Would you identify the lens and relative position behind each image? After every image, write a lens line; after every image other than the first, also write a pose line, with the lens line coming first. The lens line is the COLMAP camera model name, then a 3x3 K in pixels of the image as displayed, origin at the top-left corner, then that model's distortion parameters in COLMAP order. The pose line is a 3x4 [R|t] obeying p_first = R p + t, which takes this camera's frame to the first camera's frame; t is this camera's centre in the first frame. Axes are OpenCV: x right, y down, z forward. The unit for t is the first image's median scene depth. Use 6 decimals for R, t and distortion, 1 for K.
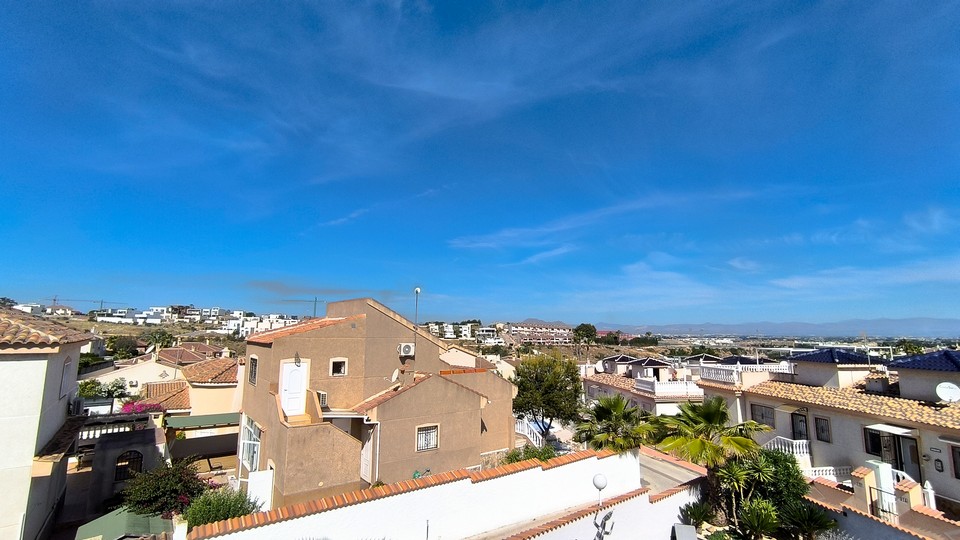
lens RADIAL K [[437.3, 0, 481.5], [0, 437.3, 268.8], [0, 0, 1]] dist [-0.038675, 0.023243]
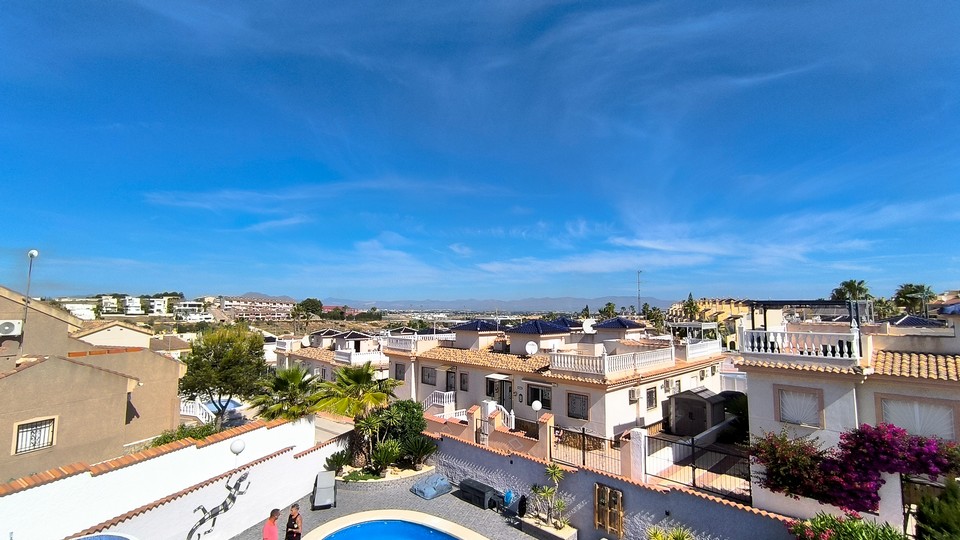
lens RADIAL K [[437.3, 0, 481.5], [0, 437.3, 268.8], [0, 0, 1]] dist [-0.038675, 0.023243]
pose [[0.826721, 0.048159, 0.560548, 0.073900], [-0.079589, 0.996321, 0.031783, -0.010086], [-0.556955, -0.070889, 0.827512, -0.081496]]
